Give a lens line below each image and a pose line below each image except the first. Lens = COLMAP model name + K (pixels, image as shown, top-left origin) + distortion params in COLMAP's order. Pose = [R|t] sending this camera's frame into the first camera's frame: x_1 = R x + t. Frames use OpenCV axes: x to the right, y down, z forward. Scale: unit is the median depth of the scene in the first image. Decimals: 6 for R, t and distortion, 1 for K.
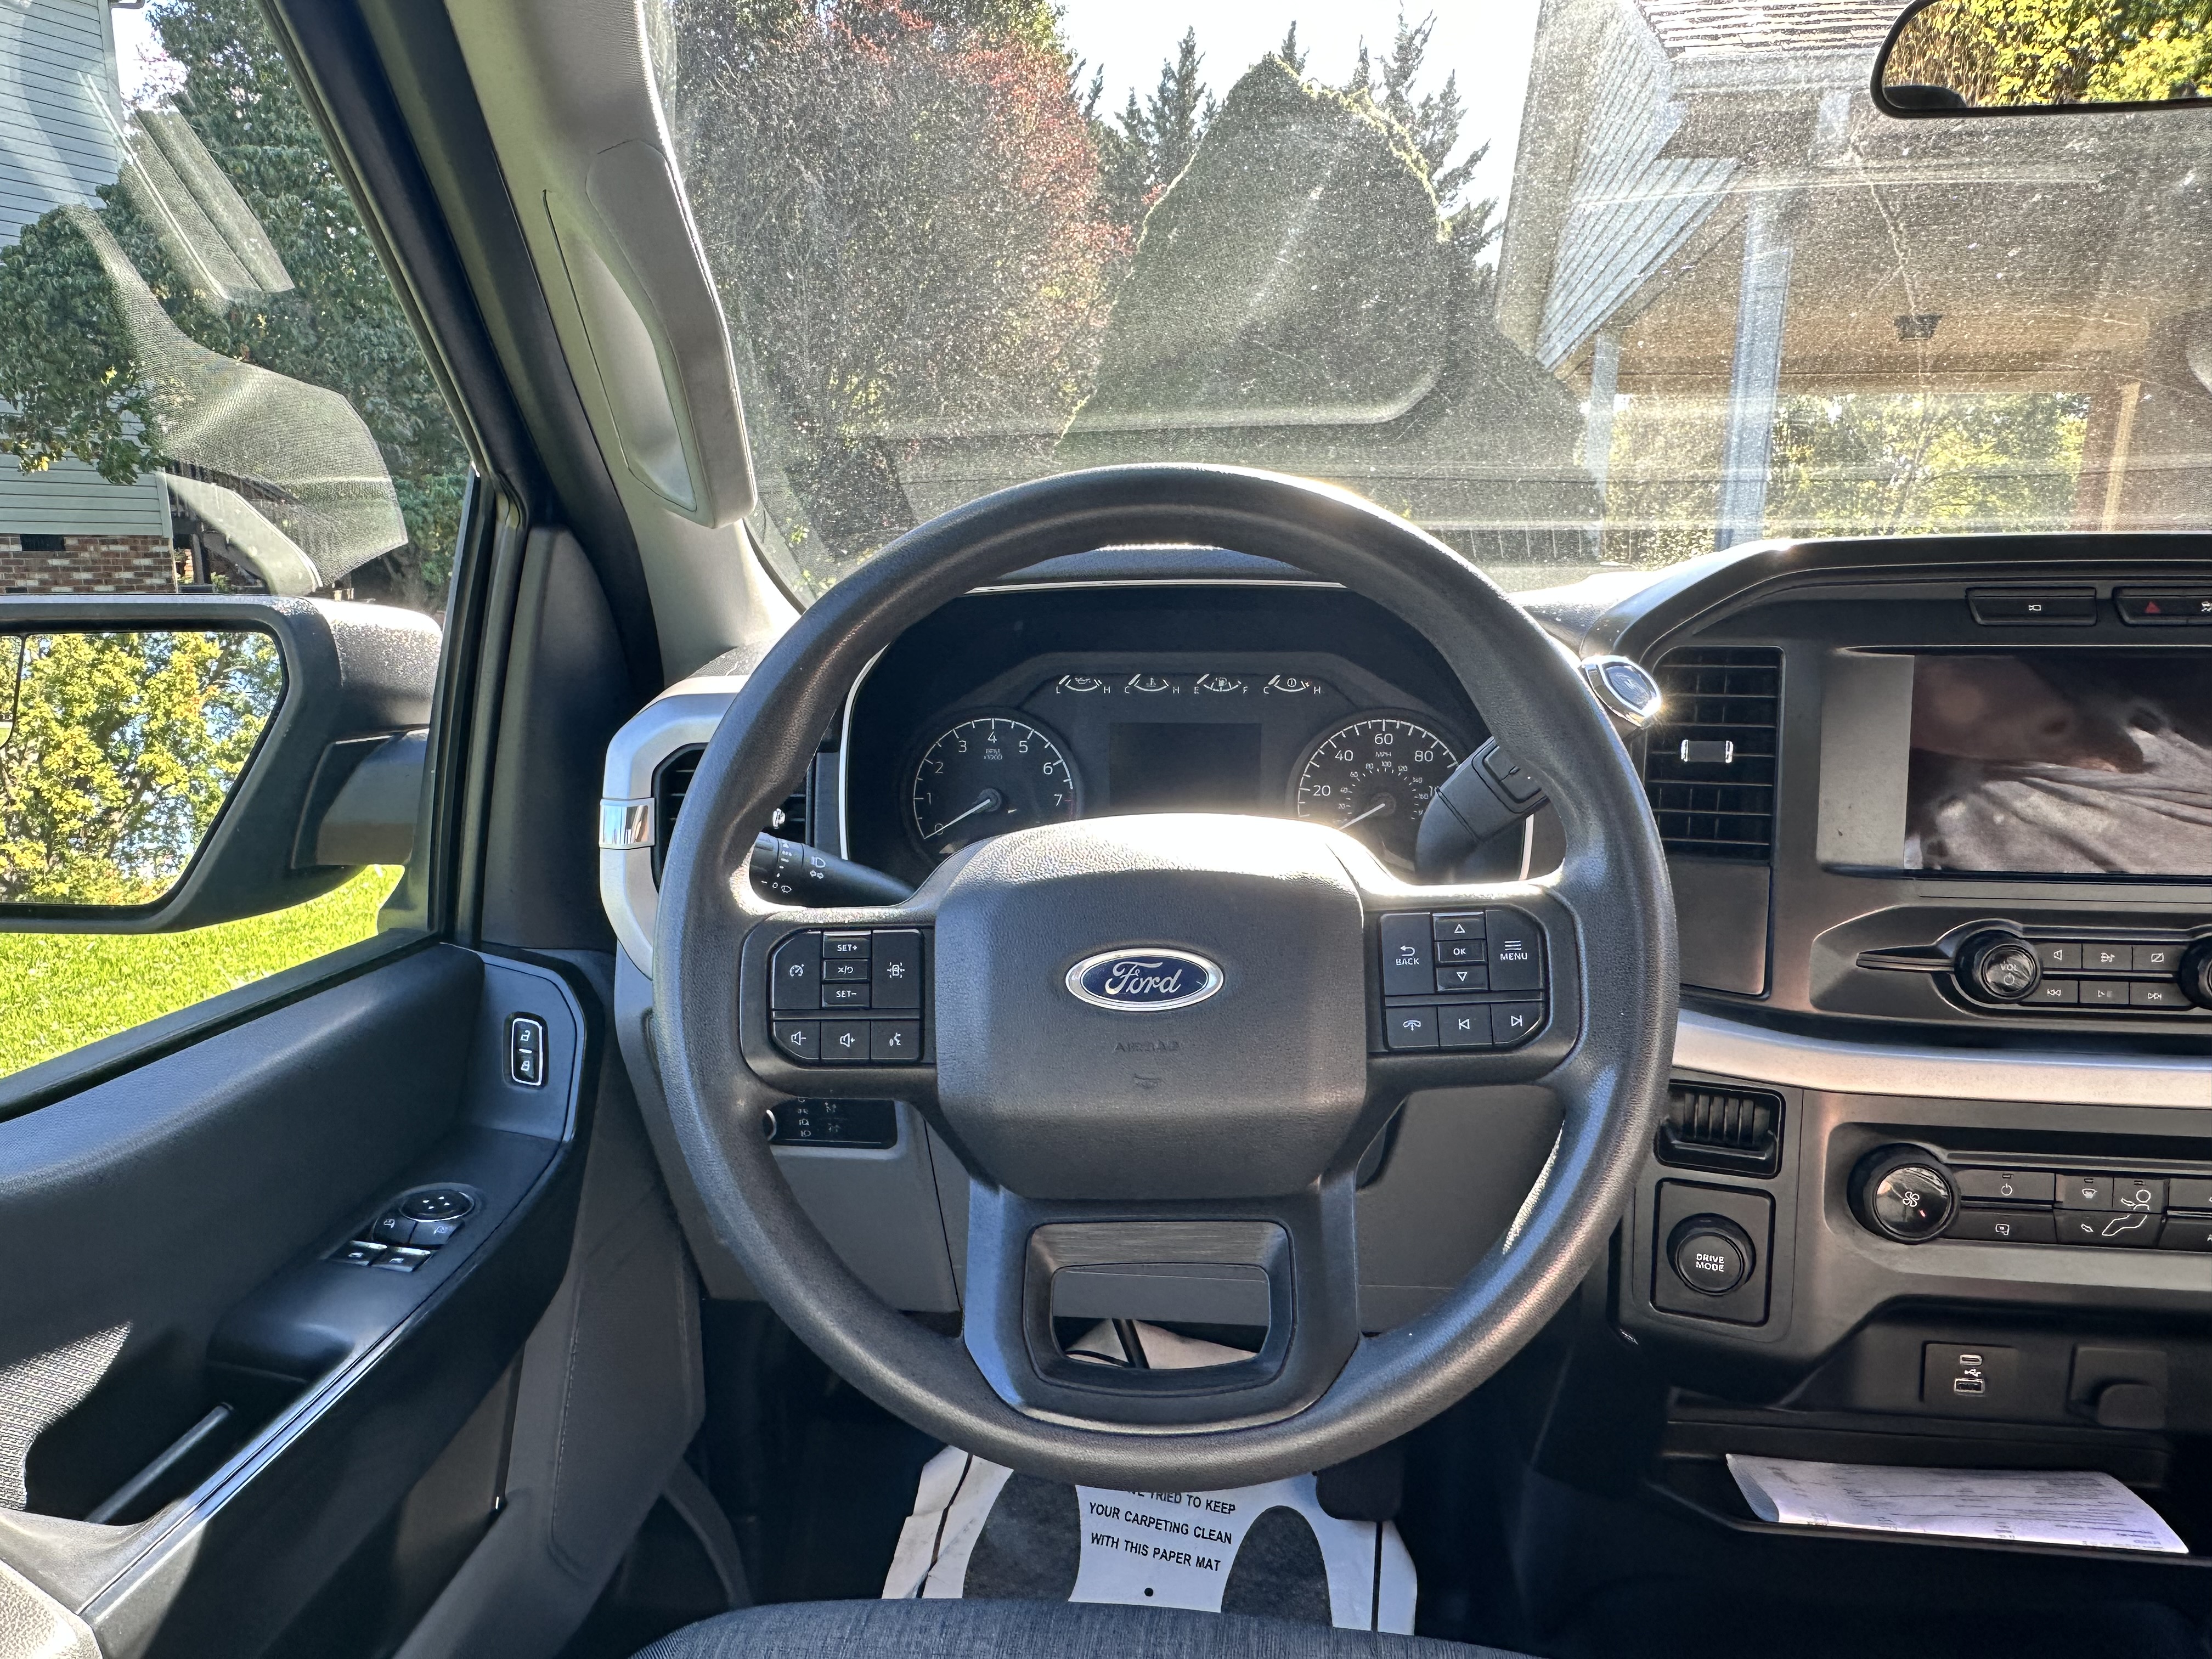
lens RADIAL K [[1406.2, 0, 1106.0], [0, 1406.2, 829.5], [0, 0, 1]] dist [-0.001380, -0.002230]
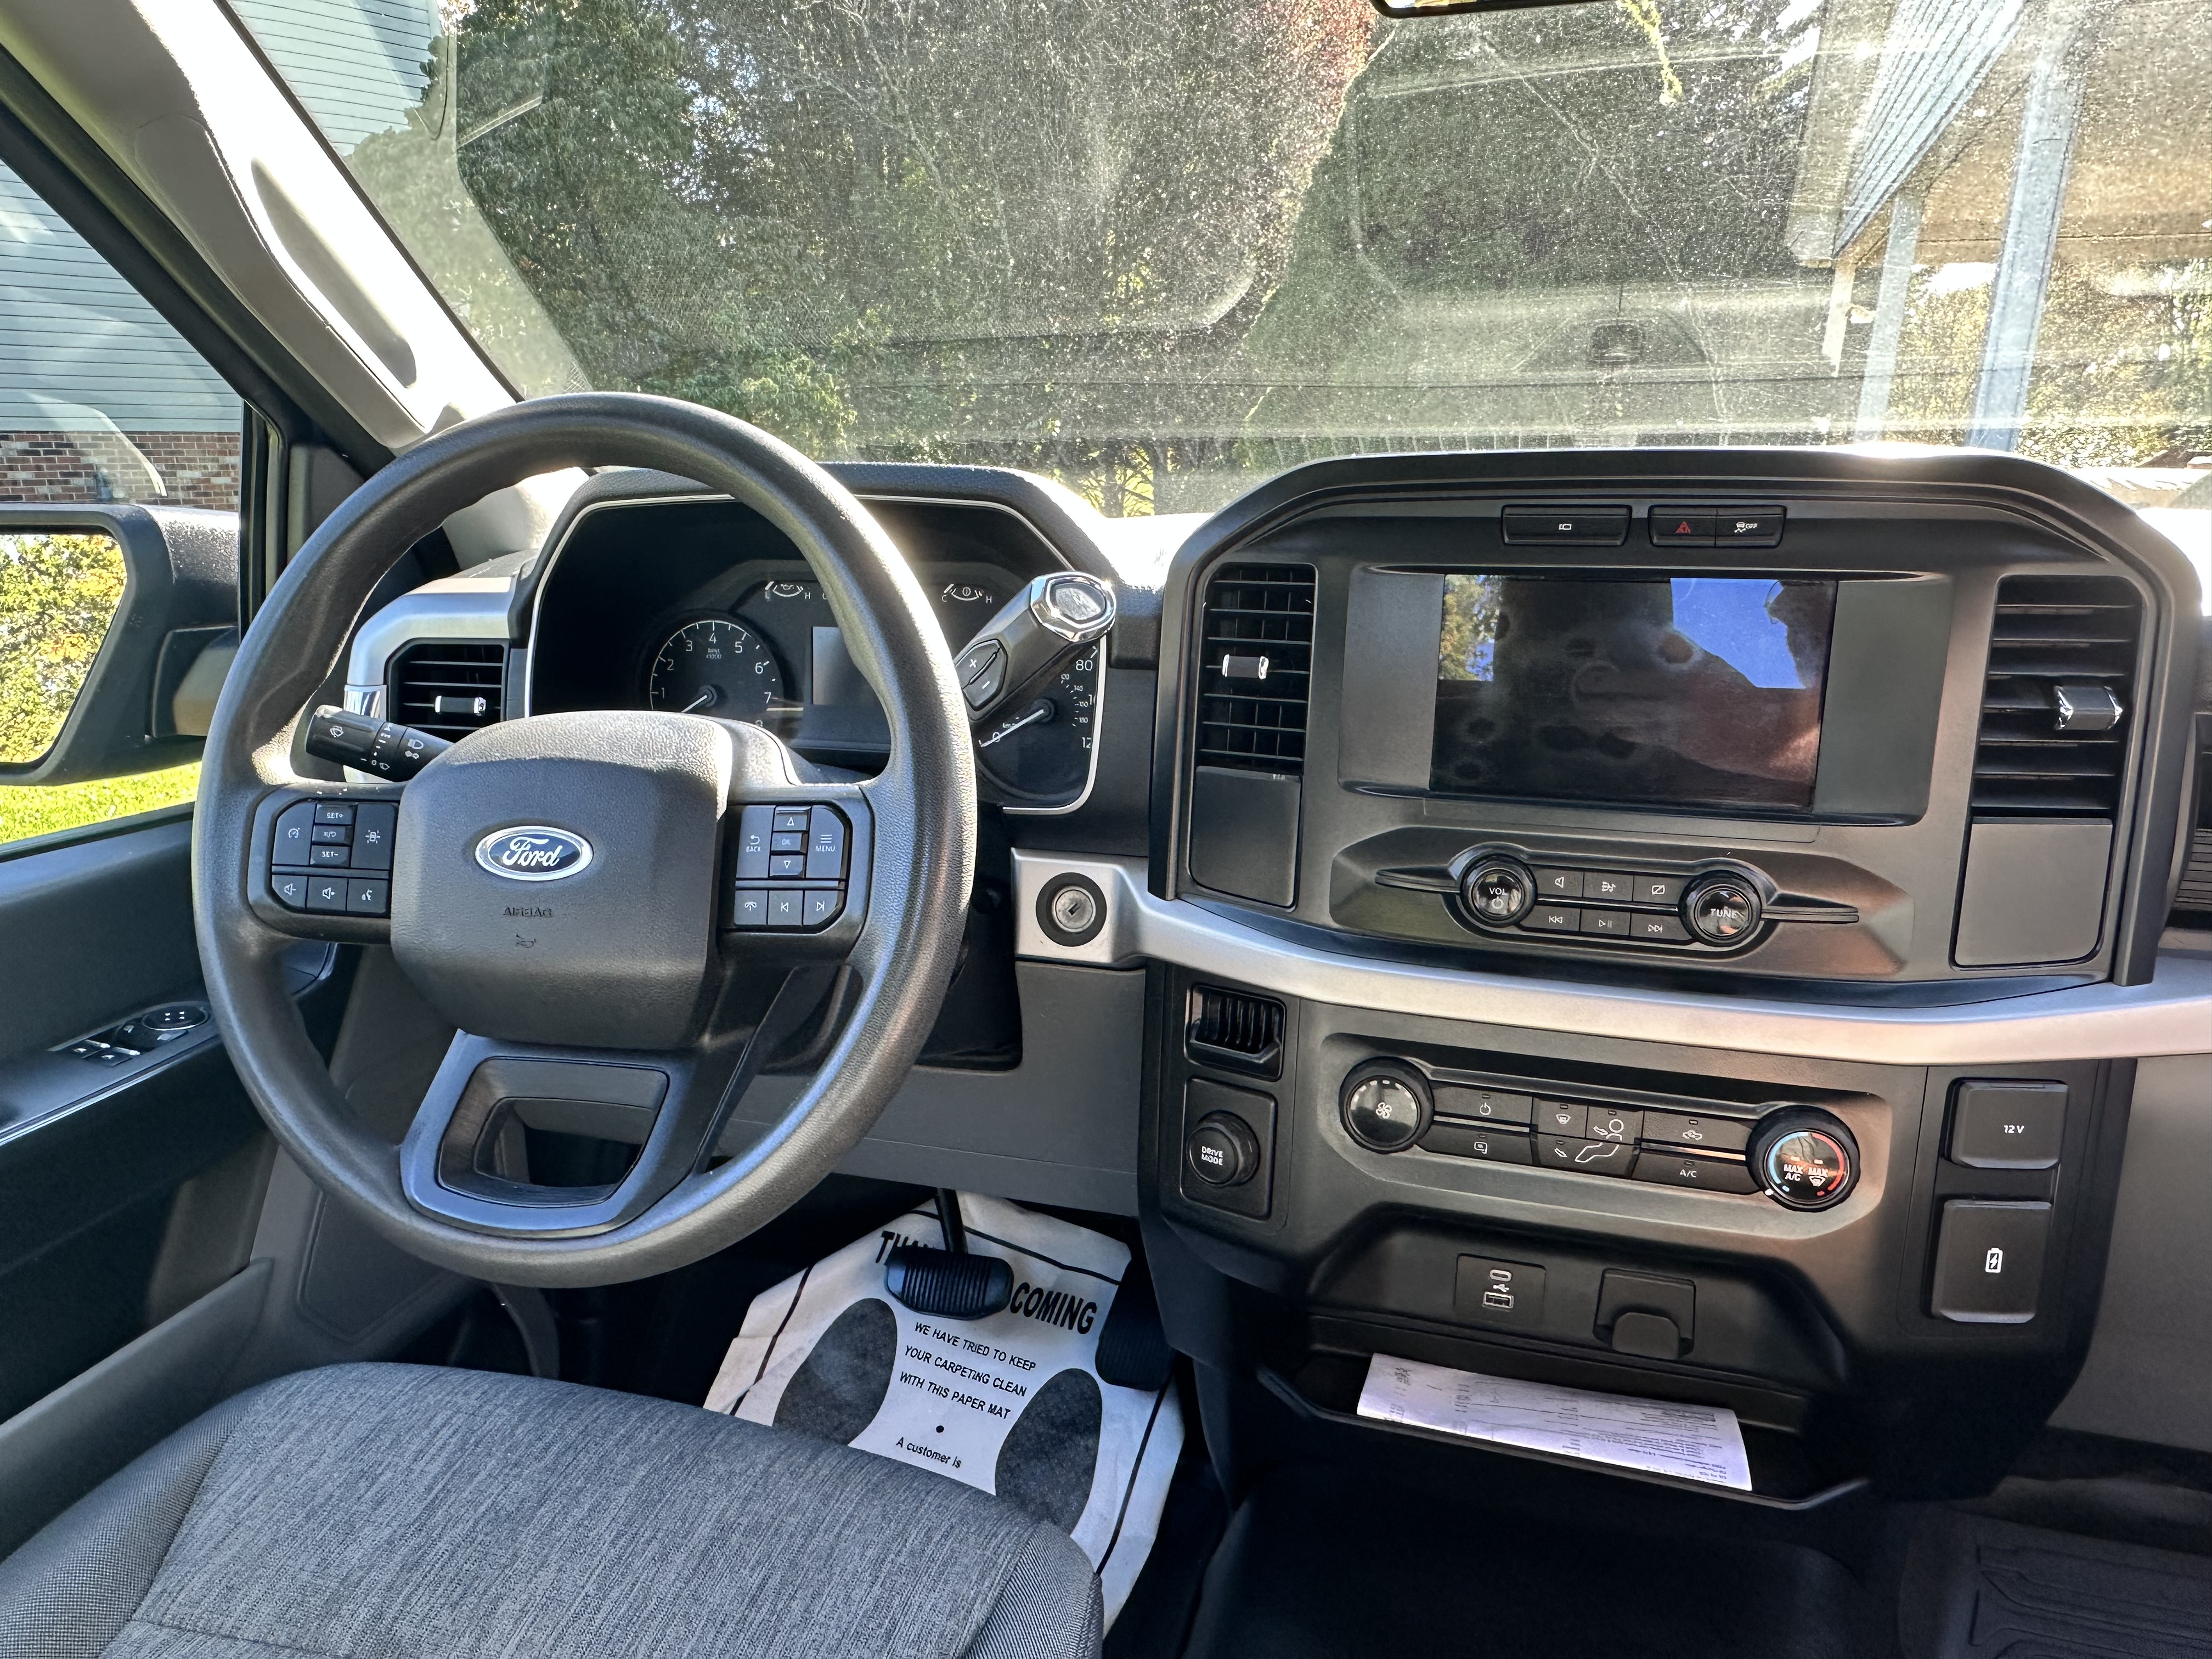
lens RADIAL K [[1412.1, 0, 1114.3], [0, 1412.1, 838.9], [0, 0, 1]] dist [-0.005481, -0.000313]
pose [[0.983101, 0.046752, -0.176994, 0.469030], [-0.033331, 0.996391, 0.078061, -0.007076], [0.180005, -0.070842, 0.981111, -0.027781]]
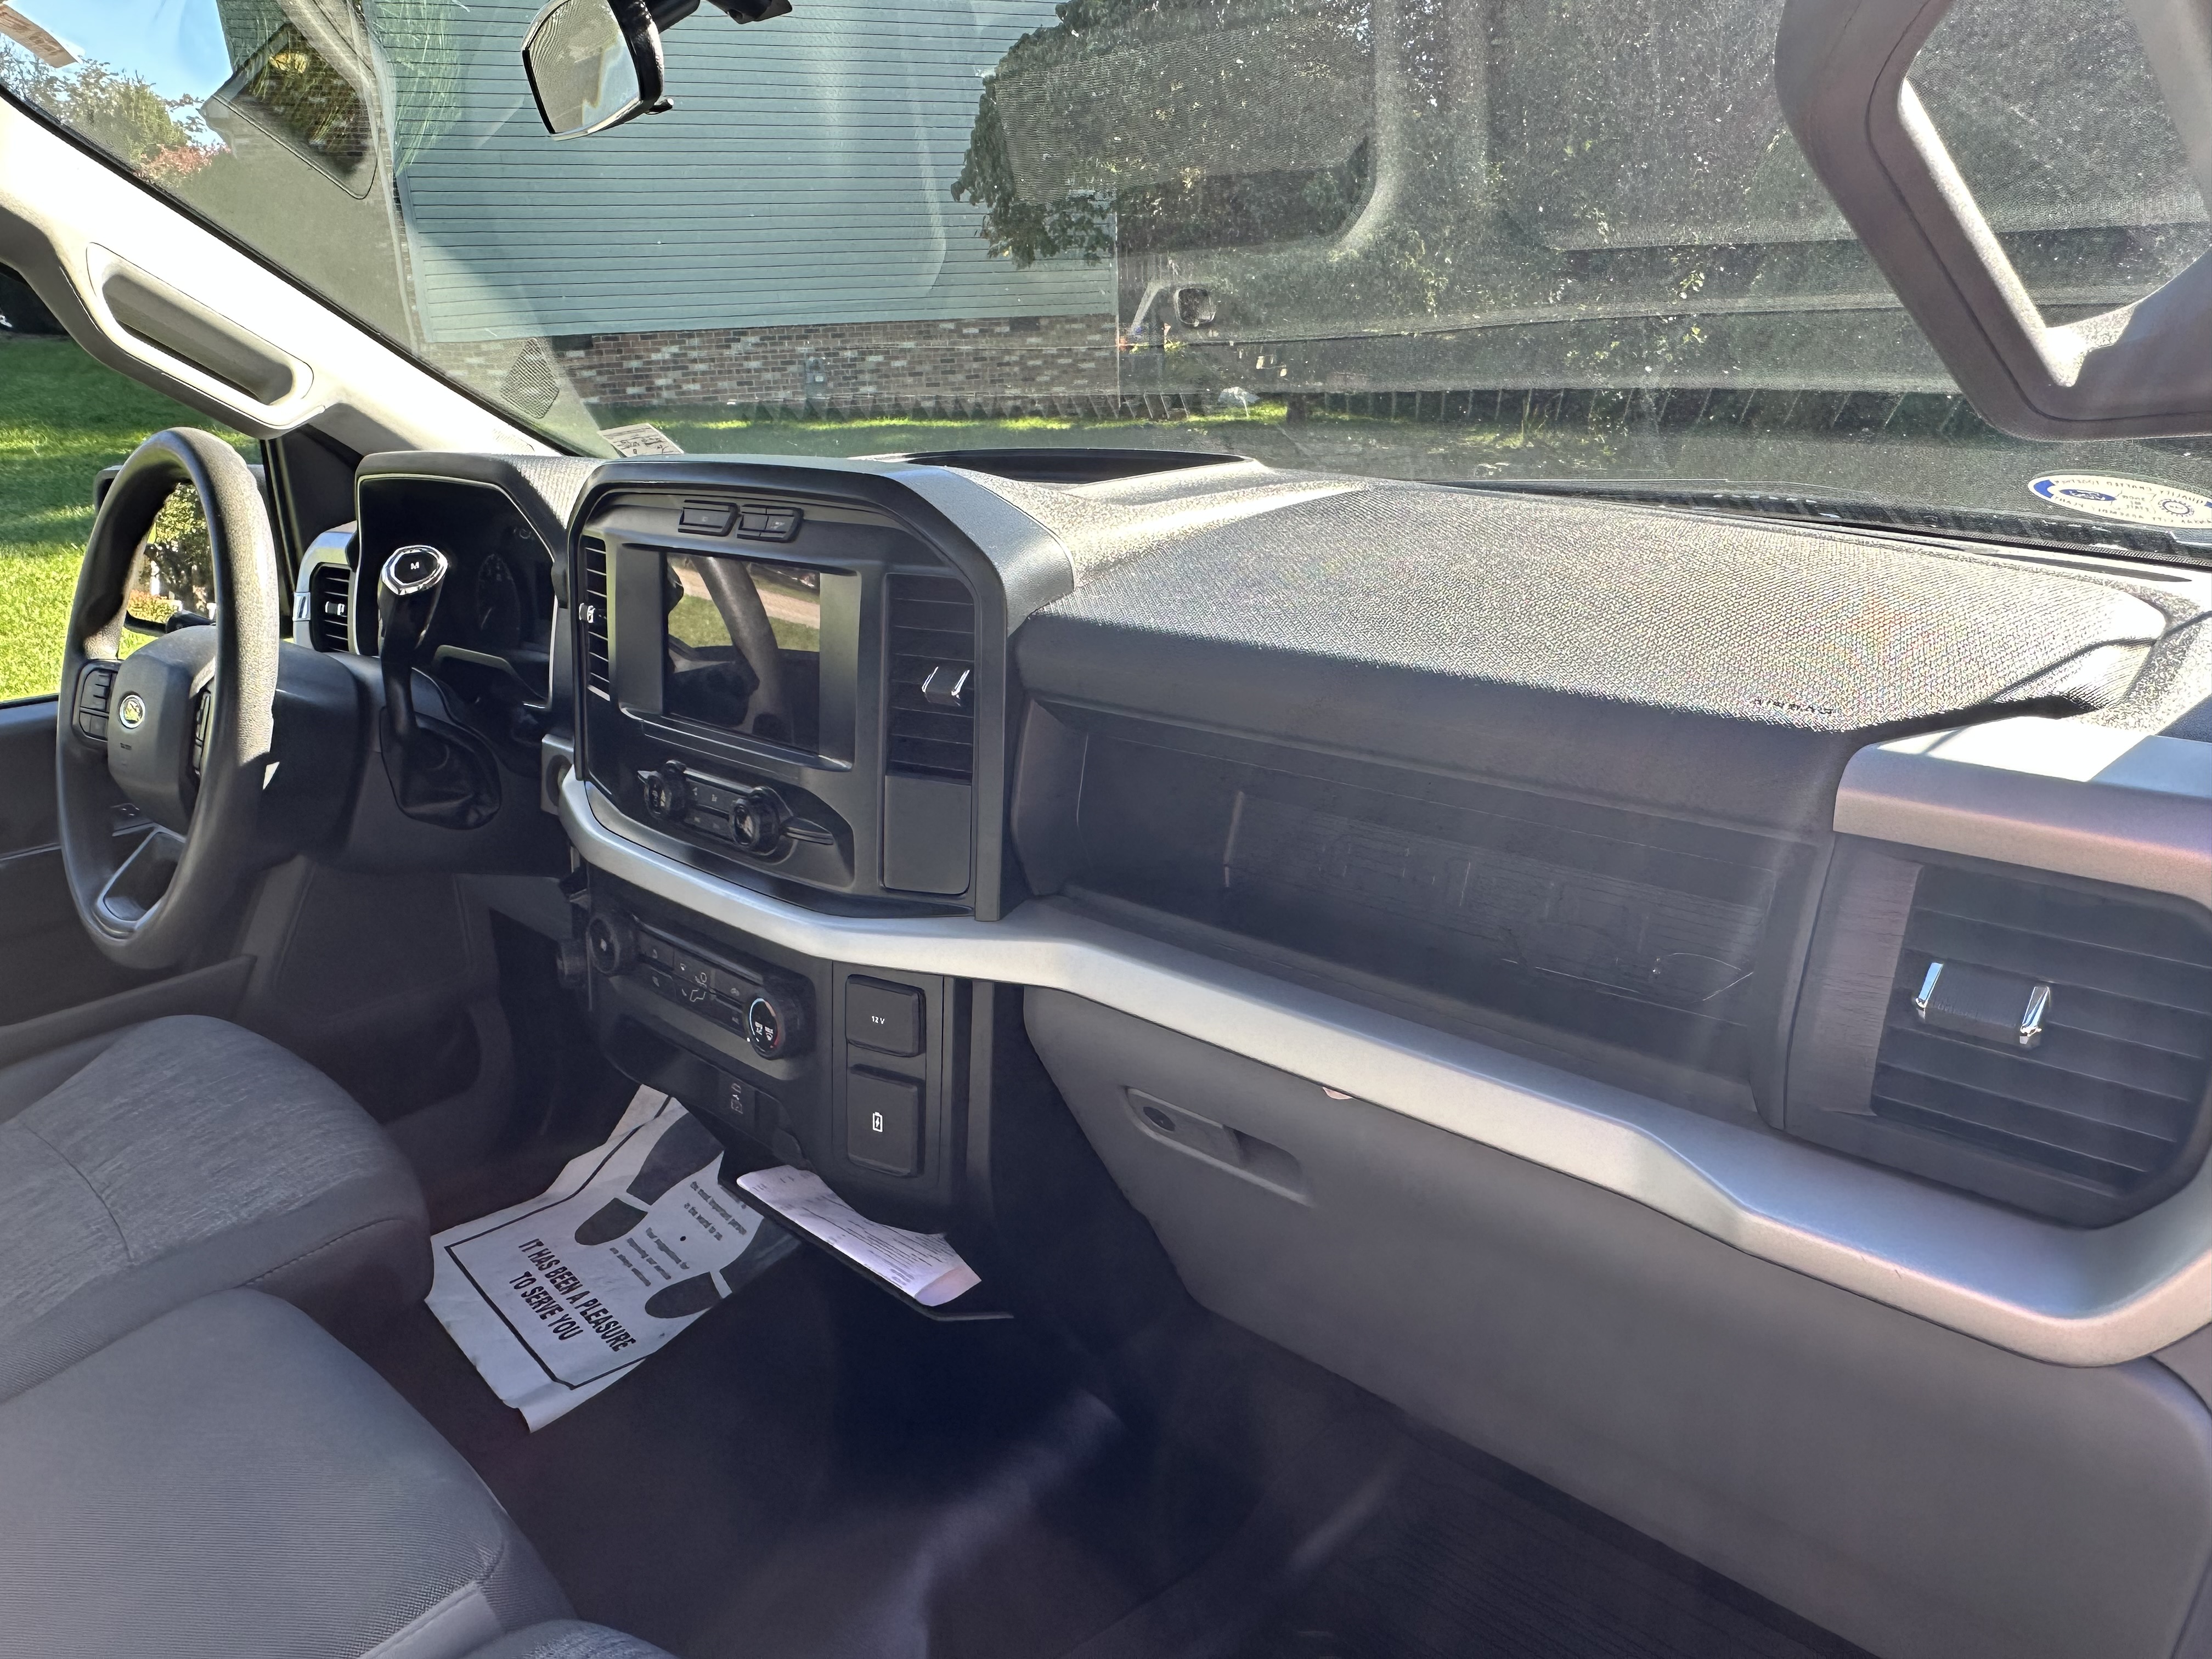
lens RADIAL K [[1406.2, 0, 1106.0], [0, 1406.2, 829.5], [0, 0, 1]] dist [-0.001380, -0.002230]
pose [[0.814972, 0.160755, -0.556757, 1.487637], [-0.067462, 0.980540, 0.184366, -0.122975], [0.575560, -0.112693, 0.809957, 0.135269]]
